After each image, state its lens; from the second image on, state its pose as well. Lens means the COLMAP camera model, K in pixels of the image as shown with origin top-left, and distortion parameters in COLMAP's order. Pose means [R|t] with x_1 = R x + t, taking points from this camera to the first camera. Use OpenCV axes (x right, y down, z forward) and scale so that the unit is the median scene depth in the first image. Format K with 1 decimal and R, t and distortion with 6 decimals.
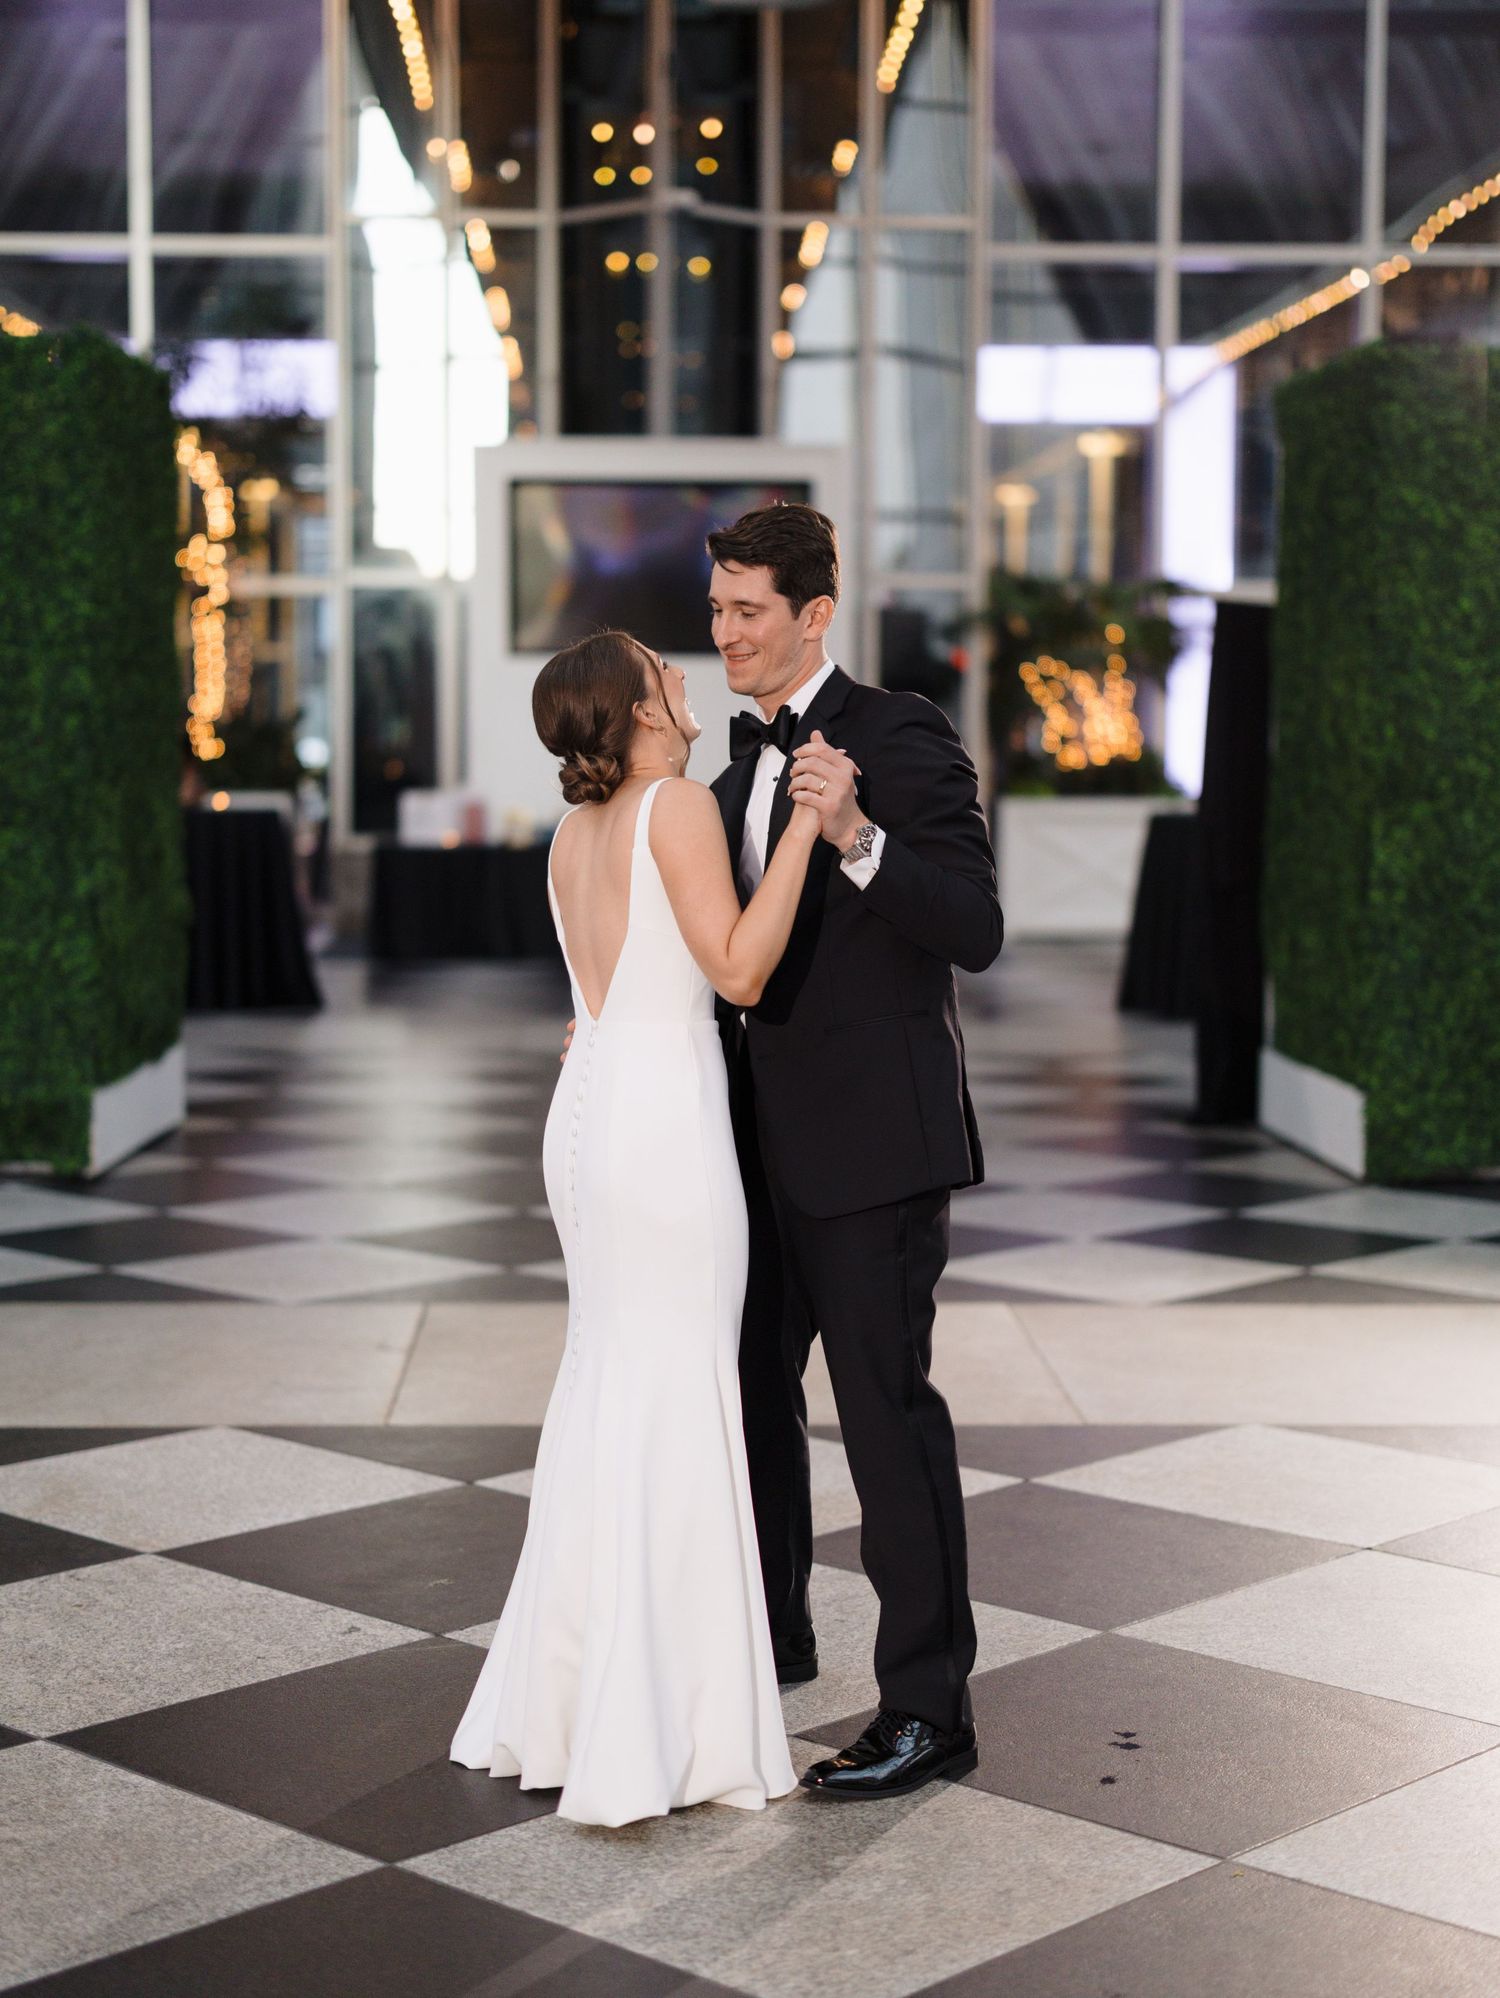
lens RADIAL K [[3350.8, 0, 749.2], [0, 3350.8, 993.2], [0, 0, 1]] dist [0.023131, 0.037724]
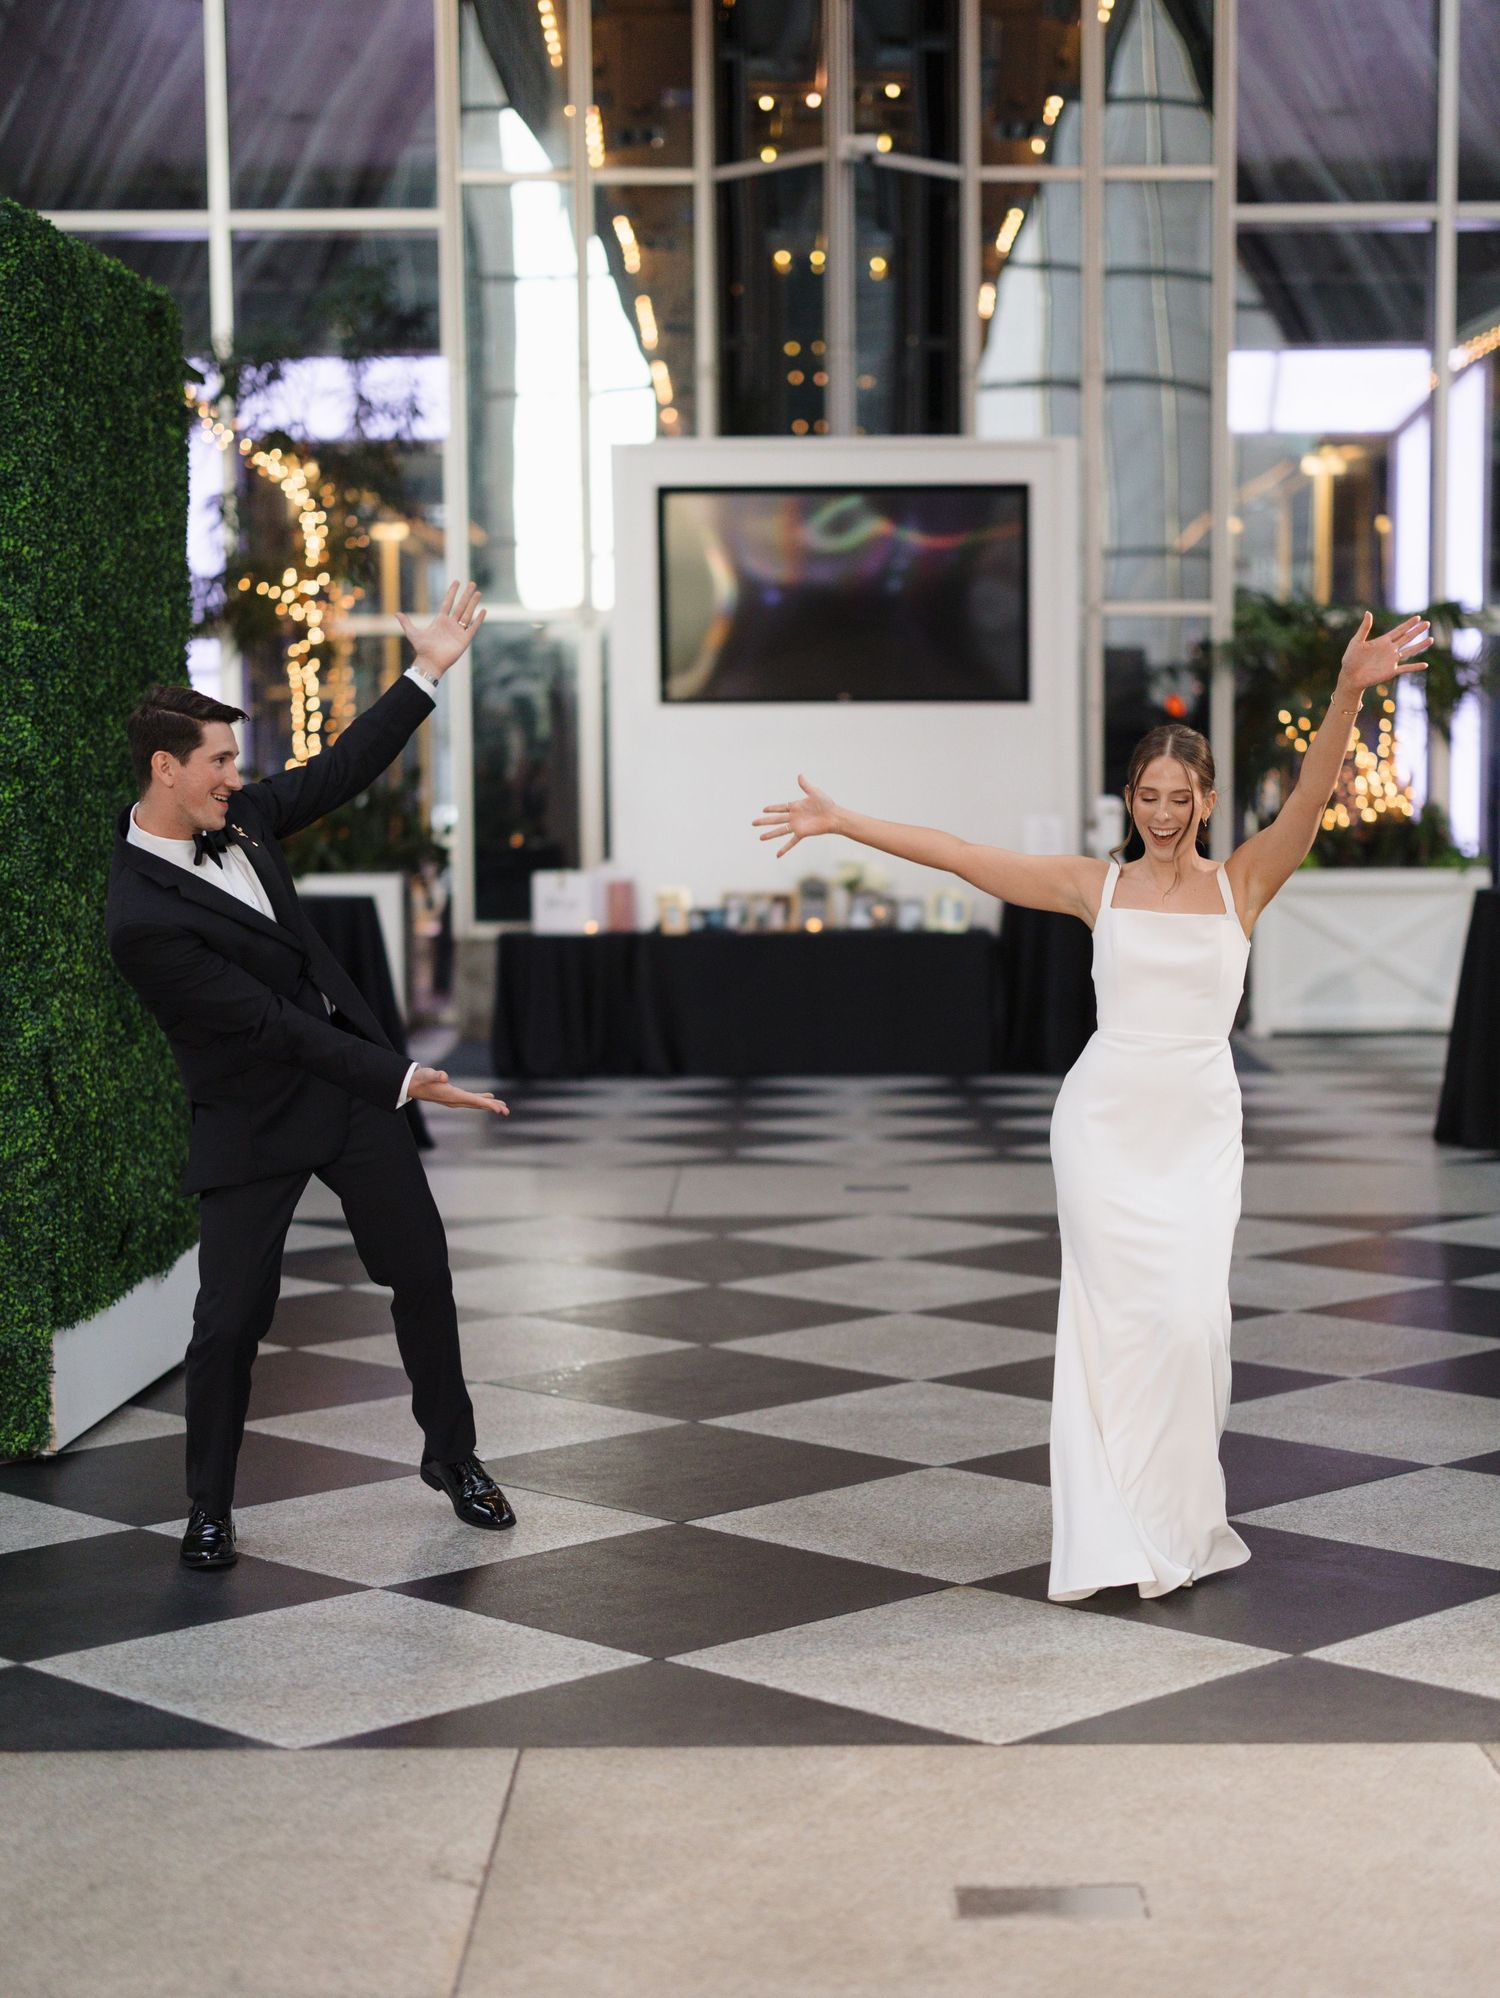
lens RADIAL K [[3350.8, 0, 749.2], [0, 3350.8, 993.2], [0, 0, 1]] dist [0.023131, 0.037724]
pose [[0.998793, -0.011727, -0.047697, -0.010572], [0.010860, 0.999772, -0.018395, -0.013161], [0.047902, 0.017855, 0.998692, 0.166355]]
